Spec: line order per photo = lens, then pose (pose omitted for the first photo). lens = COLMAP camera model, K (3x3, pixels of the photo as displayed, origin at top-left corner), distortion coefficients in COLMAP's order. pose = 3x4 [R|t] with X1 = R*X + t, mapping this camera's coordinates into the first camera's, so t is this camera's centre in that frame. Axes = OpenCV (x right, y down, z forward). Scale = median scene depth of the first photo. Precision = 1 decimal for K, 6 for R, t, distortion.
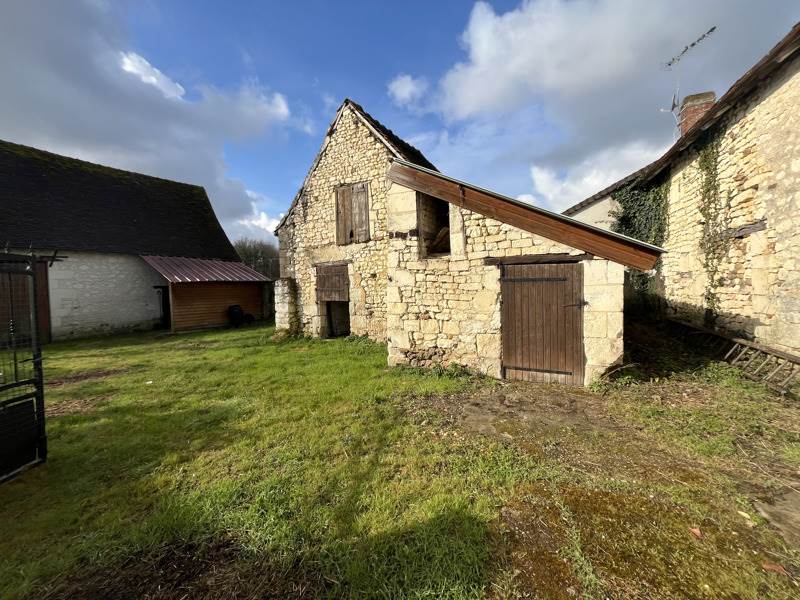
lens RADIAL K [[317.1, 0, 392.7], [0, 317.1, 299.8], [0, 0, 1]] dist [-0.001567, -0.000561]
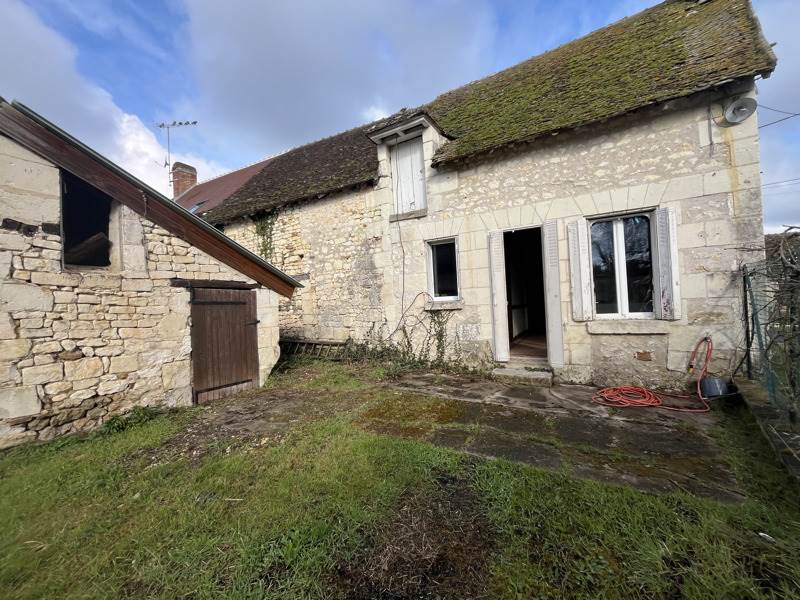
lens RADIAL K [[317.1, 0, 397.9], [0, 317.1, 298.9], [0, 0, 1]] dist [-0.001567, -0.000561]
pose [[0.106406, 0.039007, 0.993557, -0.548278], [0.079597, 0.995689, -0.047615, 0.022168], [-0.991132, 0.084151, 0.102843, 0.261686]]
